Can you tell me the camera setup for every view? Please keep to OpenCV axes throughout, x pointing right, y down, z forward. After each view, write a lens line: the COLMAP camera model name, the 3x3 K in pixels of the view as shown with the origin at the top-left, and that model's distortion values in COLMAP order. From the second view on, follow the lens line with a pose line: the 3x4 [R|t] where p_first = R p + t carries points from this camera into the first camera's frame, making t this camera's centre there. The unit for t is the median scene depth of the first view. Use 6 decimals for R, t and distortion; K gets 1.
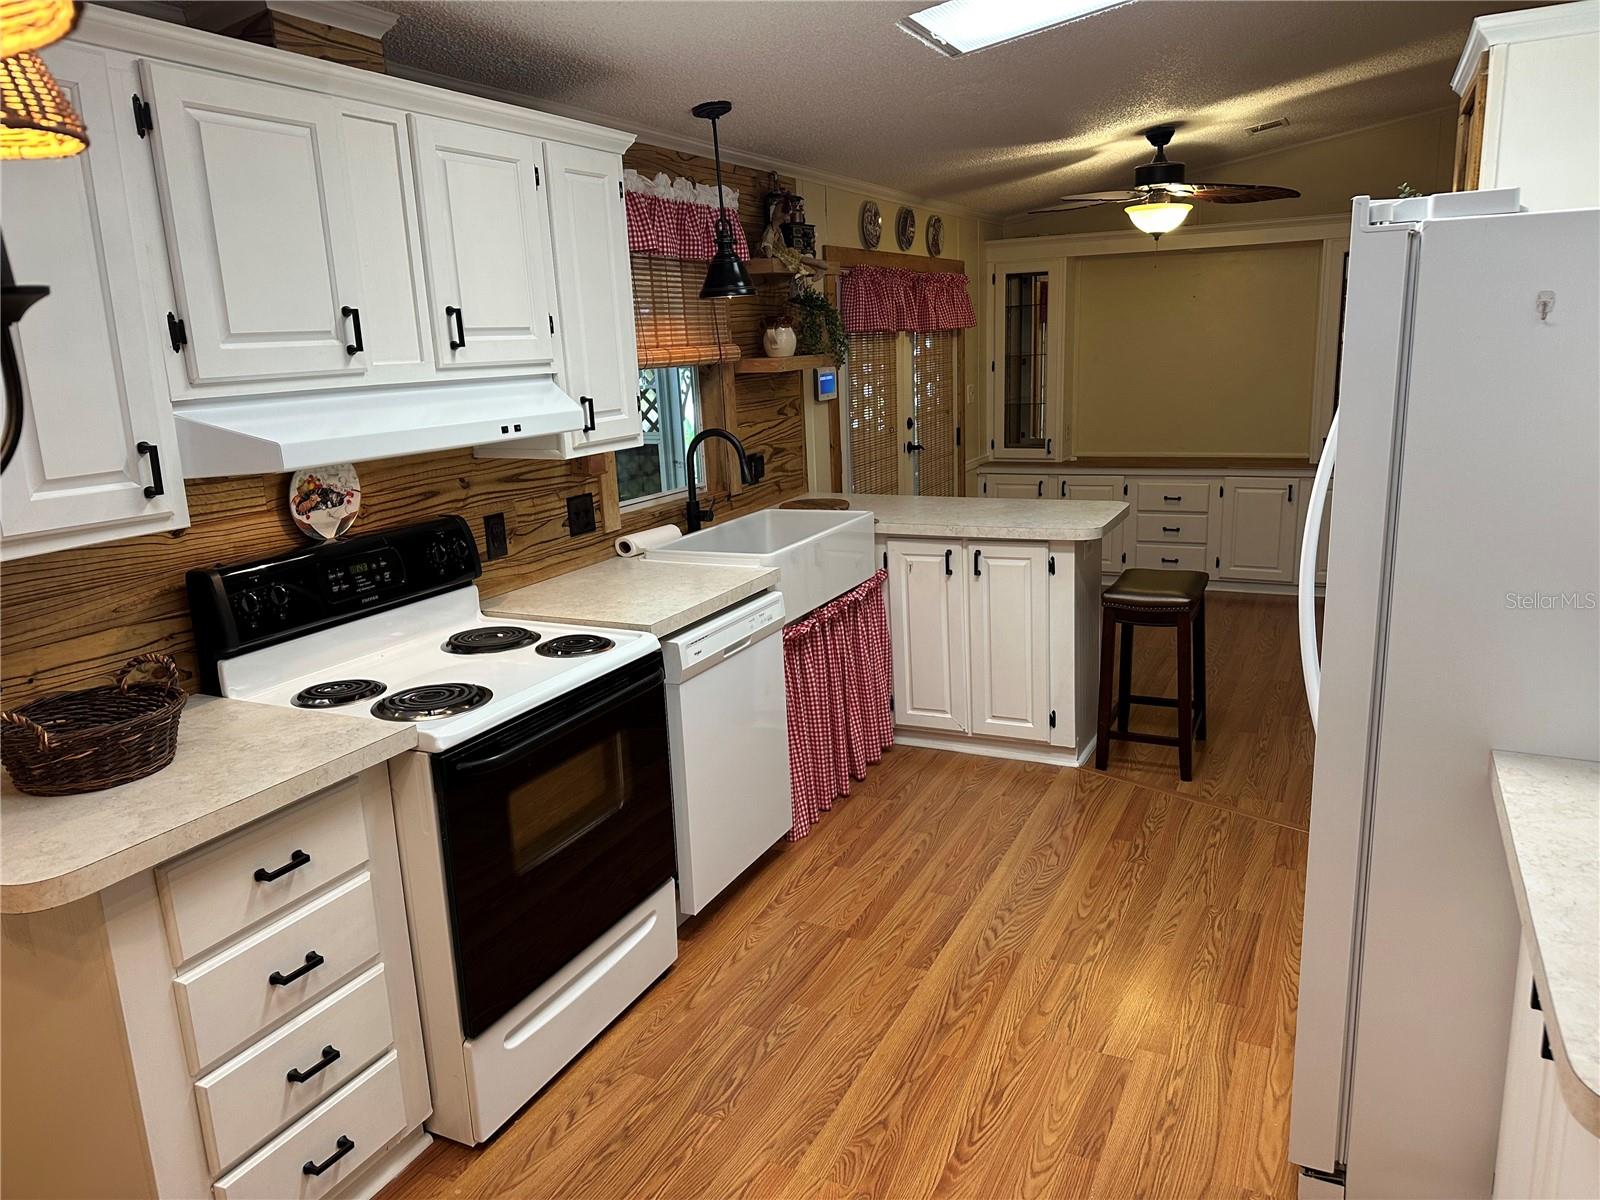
lens RADIAL K [[1167.5, 0, 800.0], [0, 1167.5, 600.0], [0, 0, 1]] dist [0.179887, -0.297303]
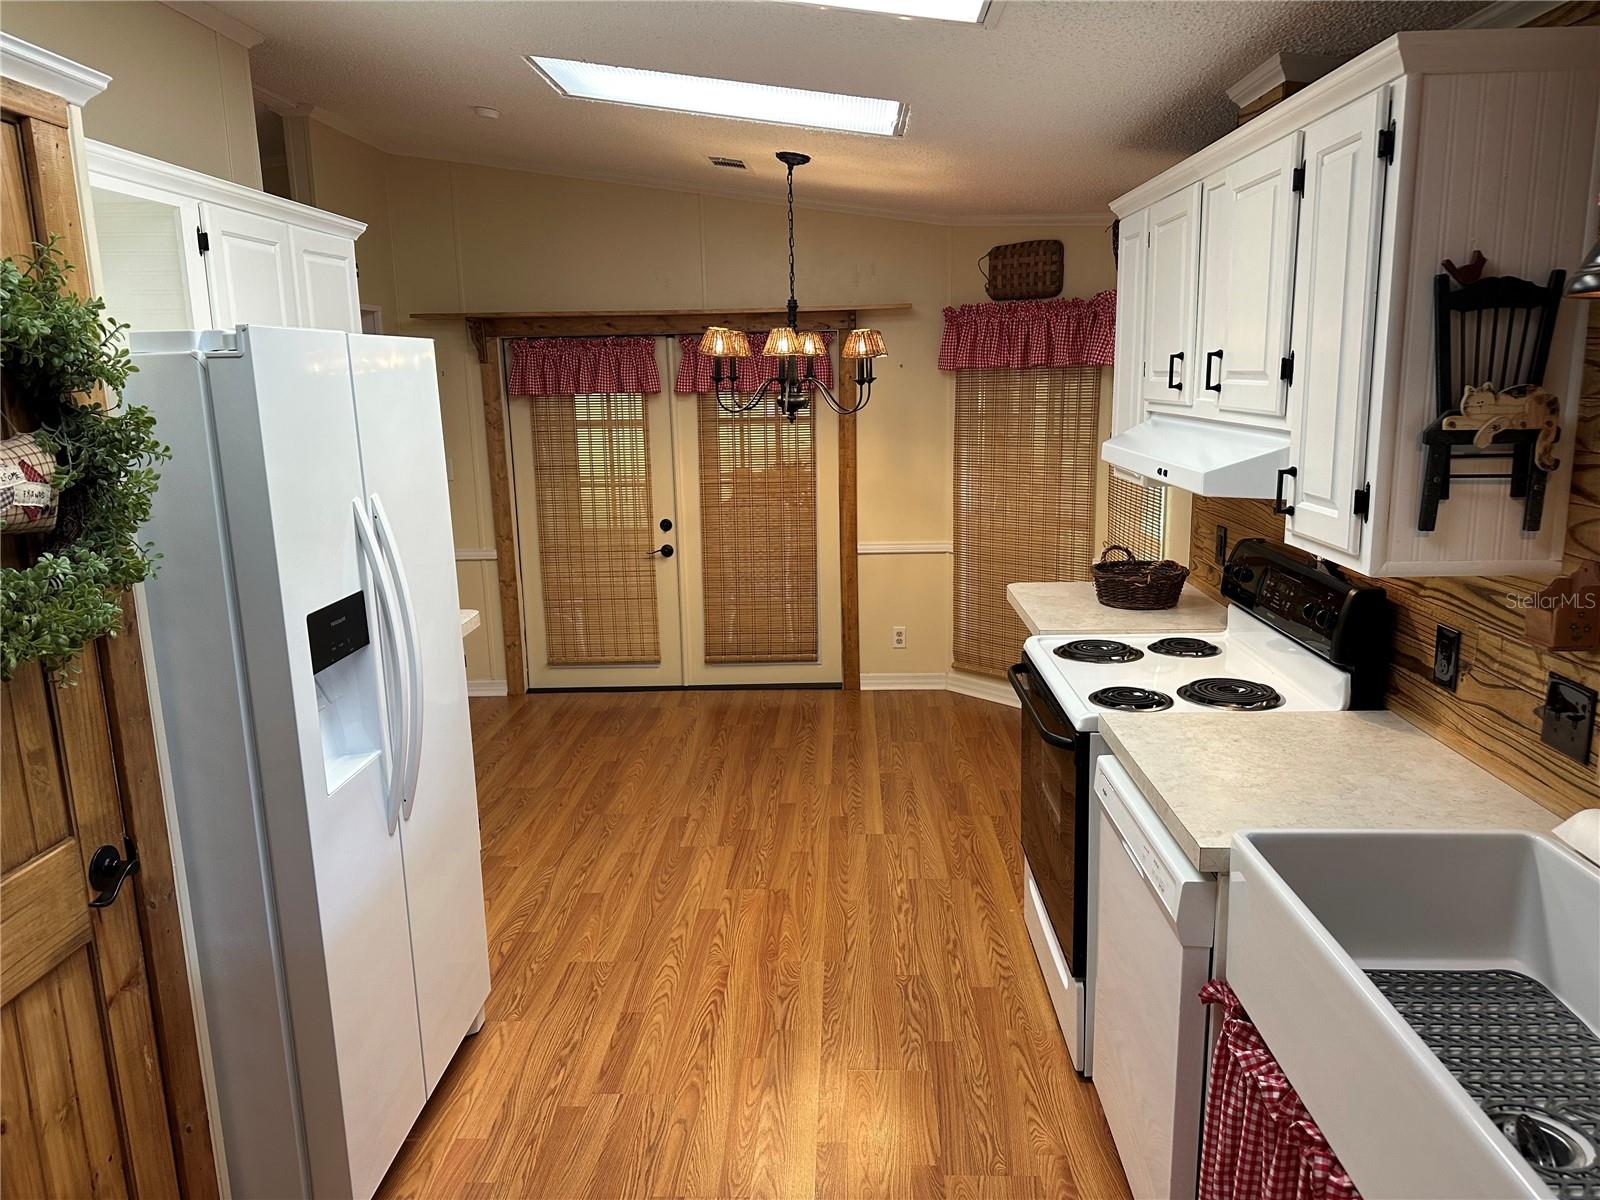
lens RADIAL K [[1167.5, 0, 800.0], [0, 1167.5, 600.0], [0, 0, 1]] dist [0.179887, -0.297303]
pose [[-0.917373, 0.137194, -0.373636, 0.454741], [-0.027561, 0.914569, 0.403489, -0.463517], [0.397072, 0.380448, -0.835221, 1.832842]]
